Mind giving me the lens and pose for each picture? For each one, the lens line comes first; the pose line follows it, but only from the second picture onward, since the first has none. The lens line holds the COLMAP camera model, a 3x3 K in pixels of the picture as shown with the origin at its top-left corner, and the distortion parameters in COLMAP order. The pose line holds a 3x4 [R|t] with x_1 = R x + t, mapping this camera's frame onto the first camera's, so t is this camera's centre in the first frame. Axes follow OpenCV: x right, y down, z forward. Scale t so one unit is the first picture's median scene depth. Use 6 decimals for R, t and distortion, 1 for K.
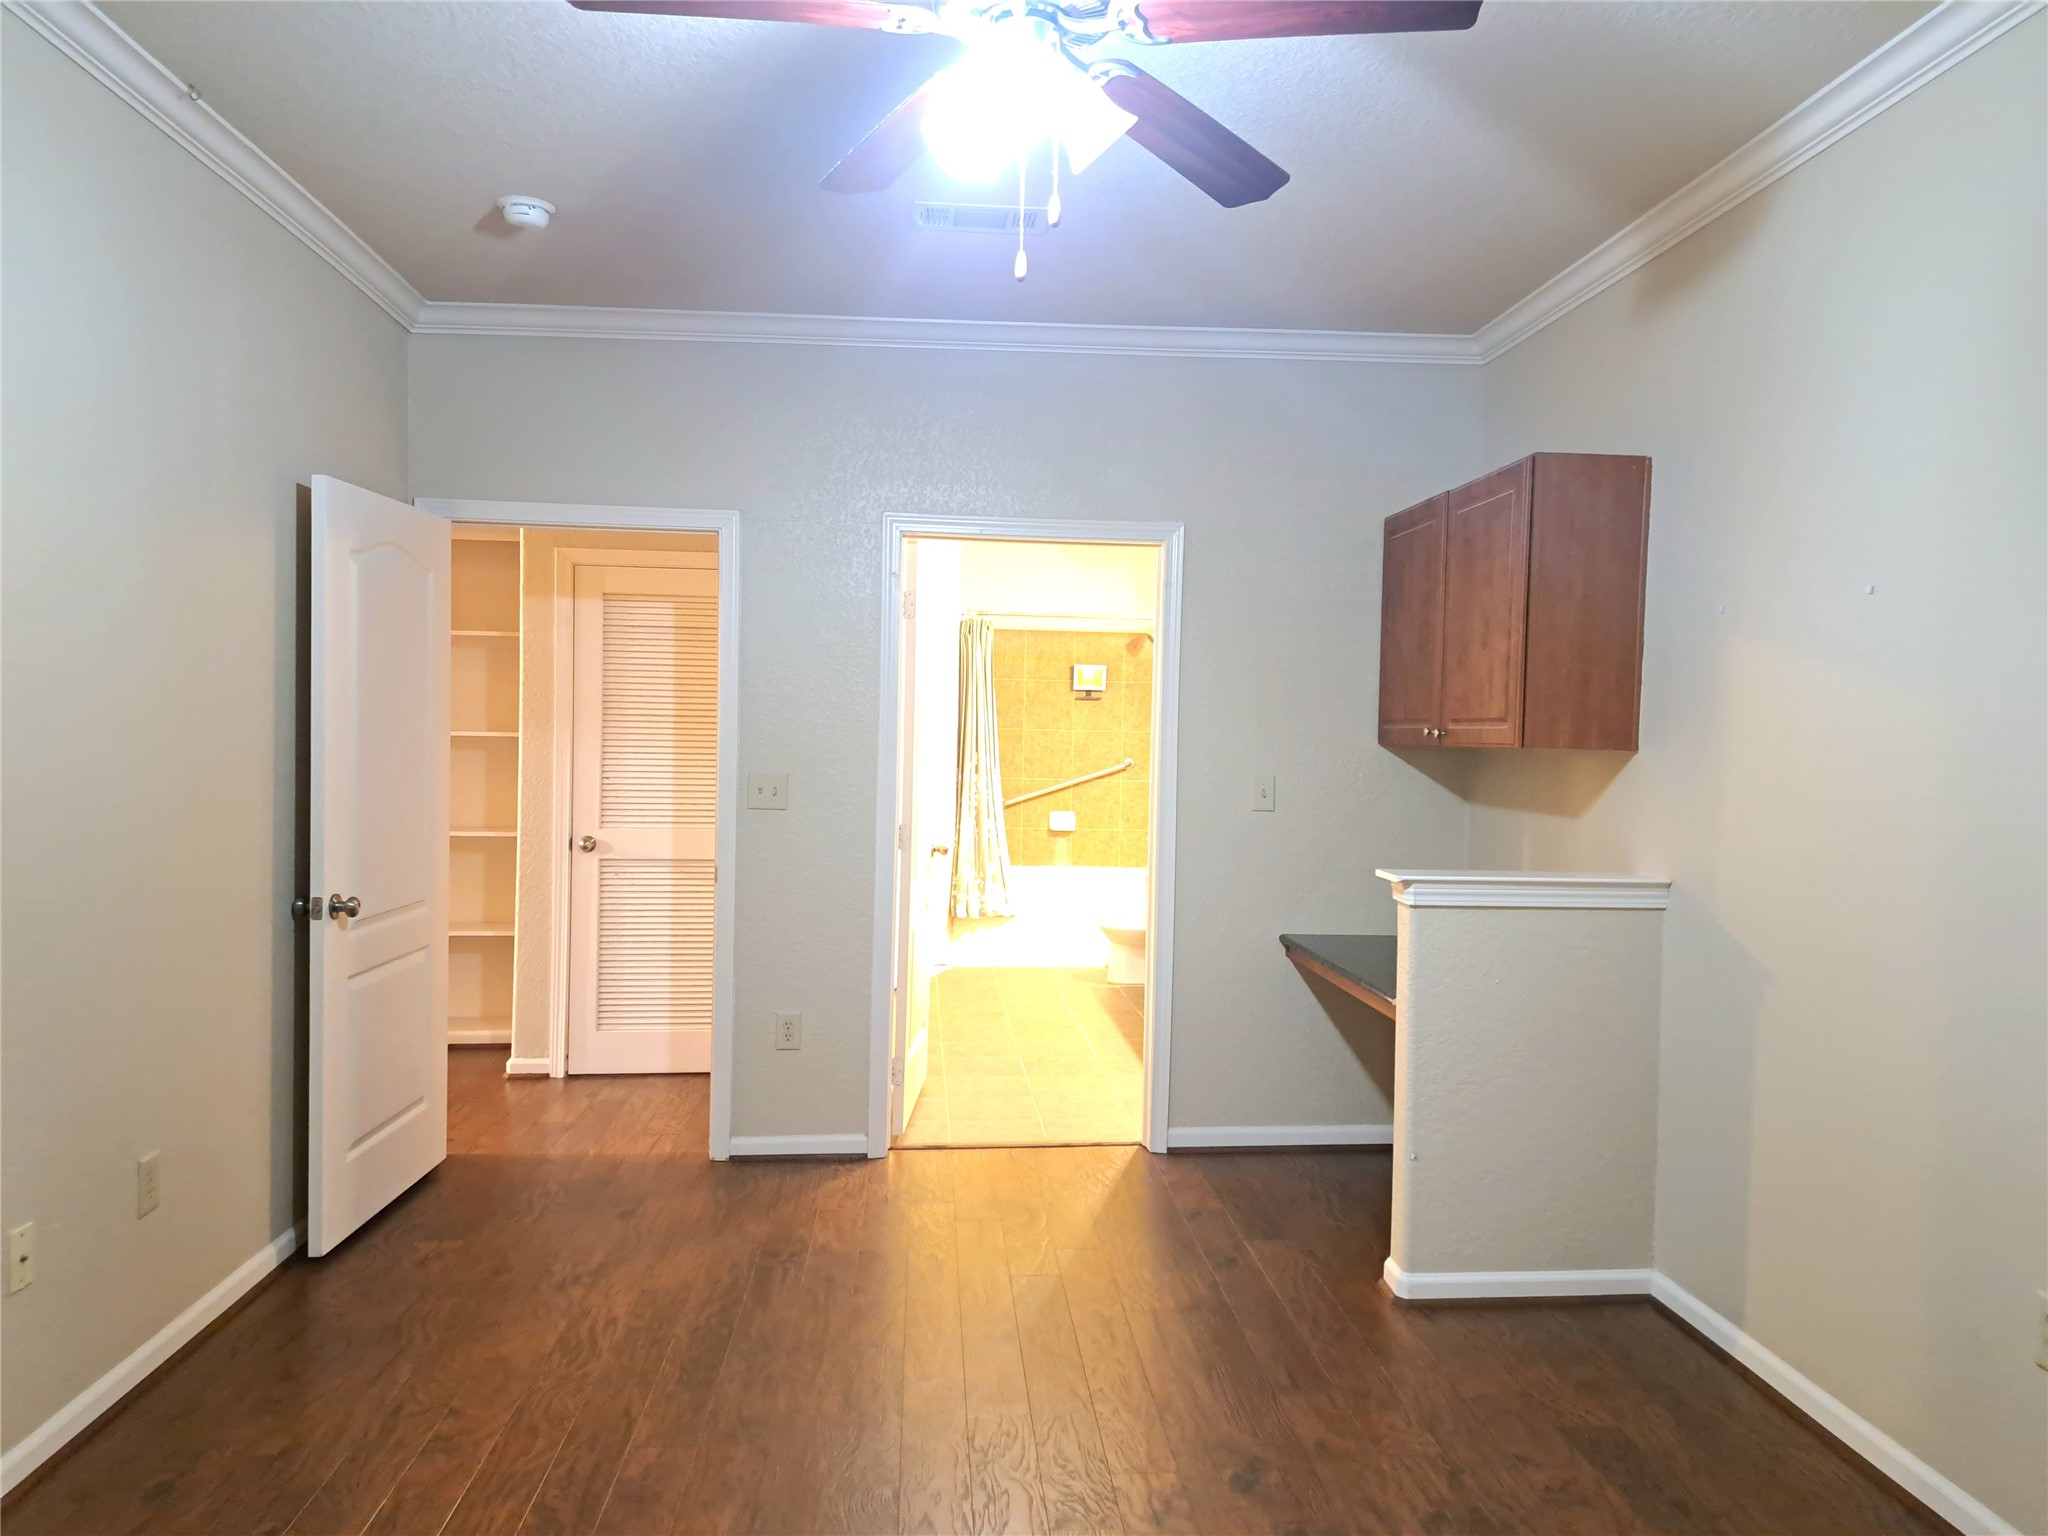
lens RADIAL K [[1455.7, 0, 1022.0], [0, 1455.7, 773.3], [0, 0, 1]] dist [0.047783, -0.036733]
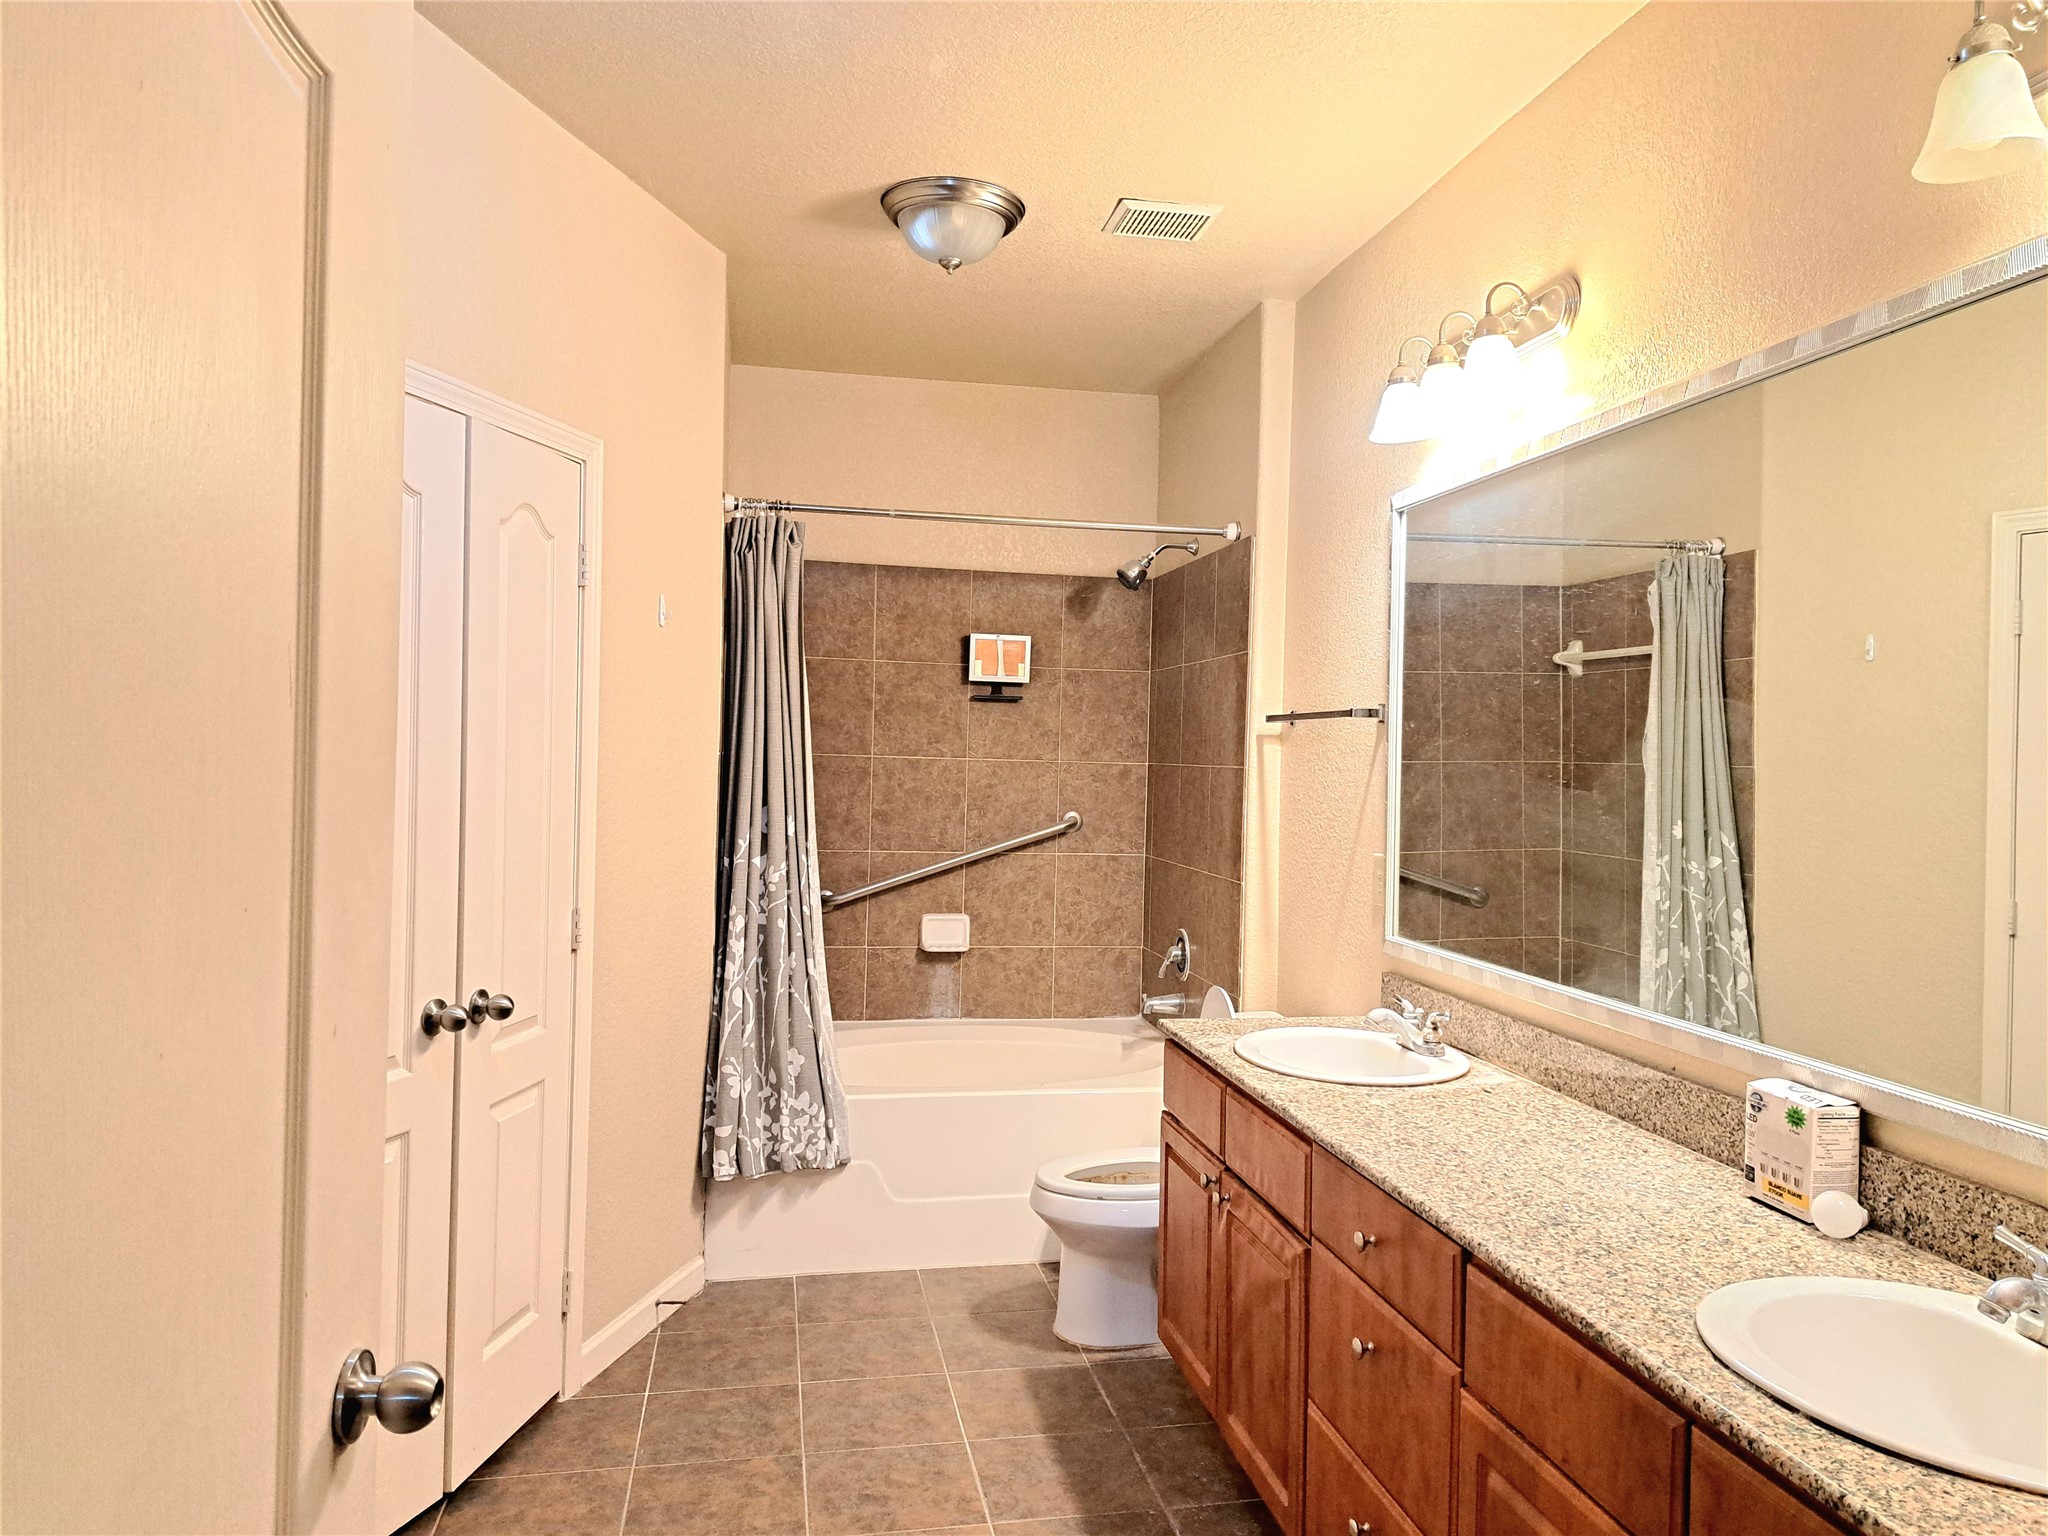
lens RADIAL K [[1455.7, 0, 1032.9], [0, 1455.7, 759.4], [0, 0, 1]] dist [0.047783, -0.036733]
pose [[0.994814, 0.004834, 0.101601, 0.005622], [-0.002191, 0.999657, -0.026111, -0.015951], [-0.101692, 0.025753, 0.994483, 0.481760]]
